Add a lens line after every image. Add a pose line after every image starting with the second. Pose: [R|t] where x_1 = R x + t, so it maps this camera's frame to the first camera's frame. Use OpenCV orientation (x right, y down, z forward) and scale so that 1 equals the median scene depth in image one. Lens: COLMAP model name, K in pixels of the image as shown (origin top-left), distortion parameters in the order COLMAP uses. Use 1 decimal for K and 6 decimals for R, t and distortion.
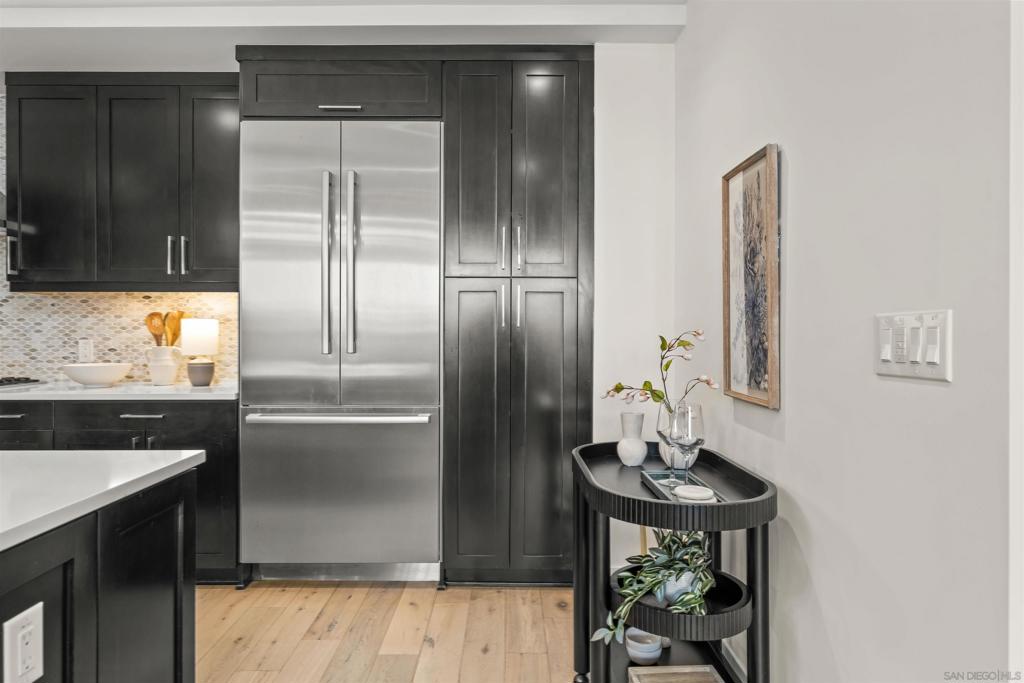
lens RADIAL K [[636.5, 0, 509.6], [0, 636.5, 333.4], [0, 0, 1]] dist [0.000339, 0.000703]
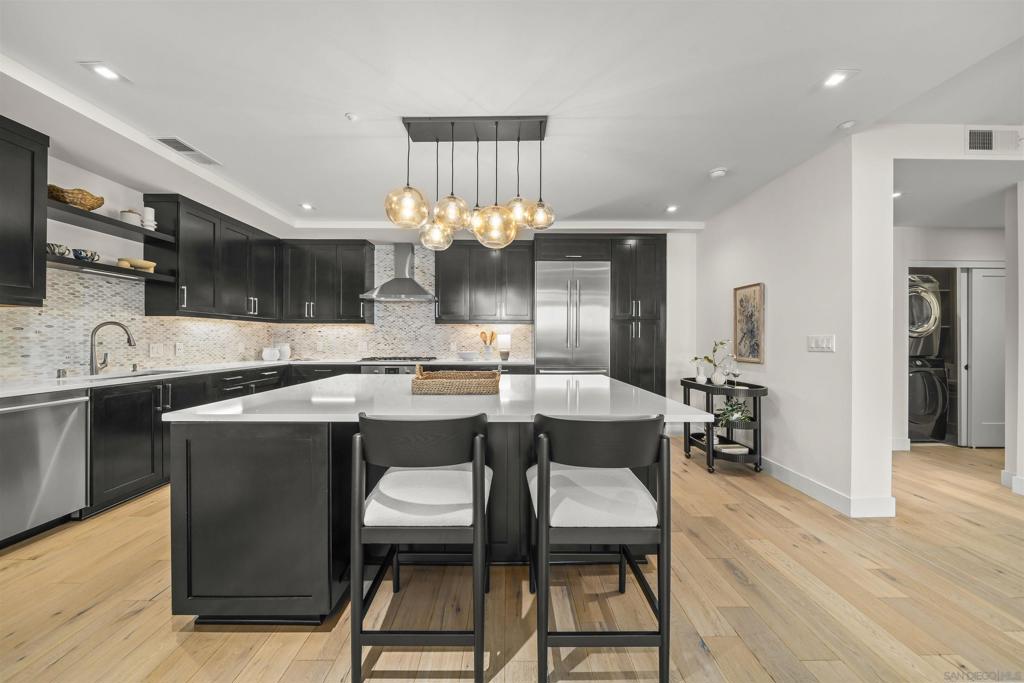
lens RADIAL K [[347.0, 0, 510.7], [0, 347.0, 337.8], [0, 0, 1]] dist [-0.007783, 0.000260]
pose [[0.999969, 0.001392, 0.007750, -0.504936], [-0.001348, 0.999983, -0.005584, -0.000522], [-0.007757, 0.005574, 0.999954, -0.436130]]
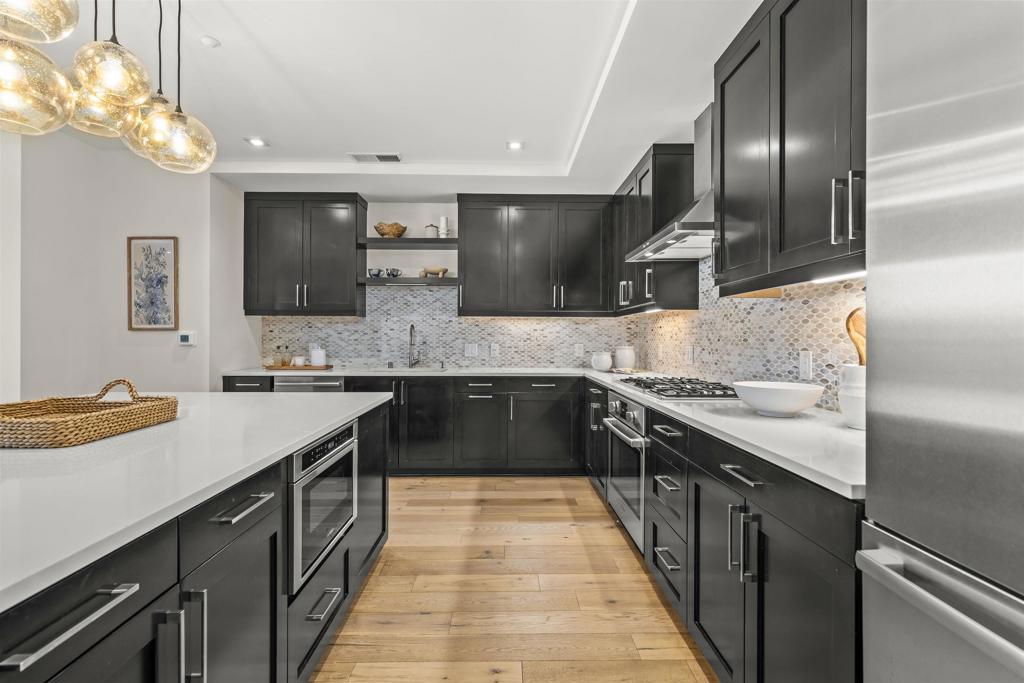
lens RADIAL K [[467.4, 0, 509.9], [0, 467.4, 338.1], [0, 0, 1]] dist [-0.000703, -0.000011]
pose [[0.015554, -0.001075, -0.999878, -0.109090], [-0.005742, 0.999983, -0.001164, -0.003693], [0.999863, 0.005760, 0.015547, 0.707863]]
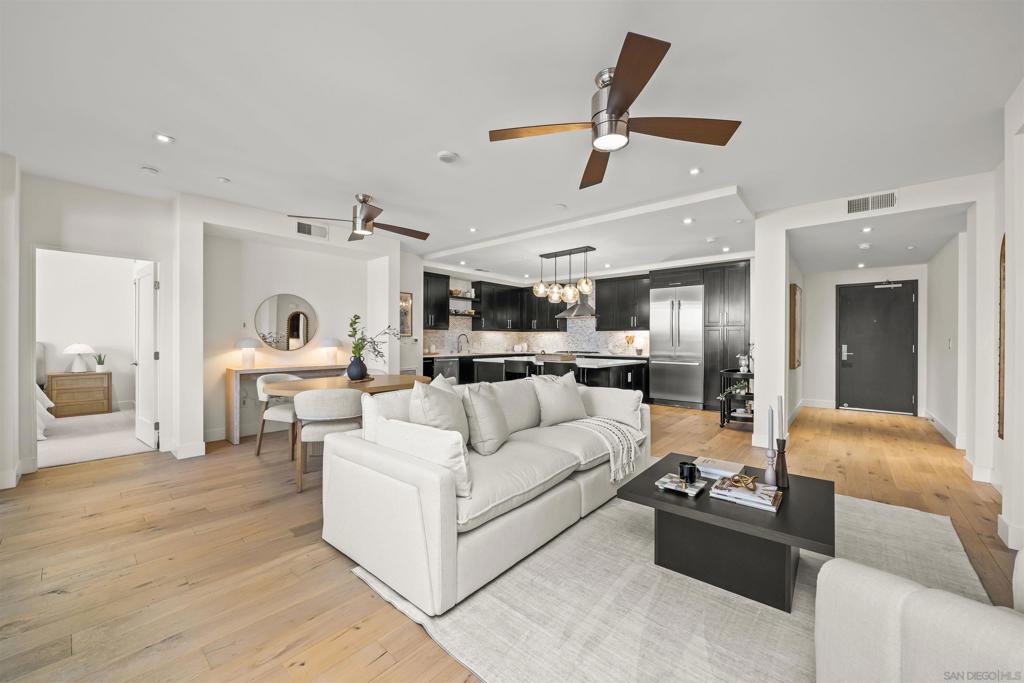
lens RADIAL K [[385.2, 0, 513.4], [0, 385.2, 338.7], [0, 0, 1]] dist [-0.000492, 0.000005]
pose [[0.757674, 0.001093, -0.652632, 0.491658], [-0.004534, 0.999983, -0.003589, -0.003926], [0.652617, 0.005678, 0.757666, -1.348546]]
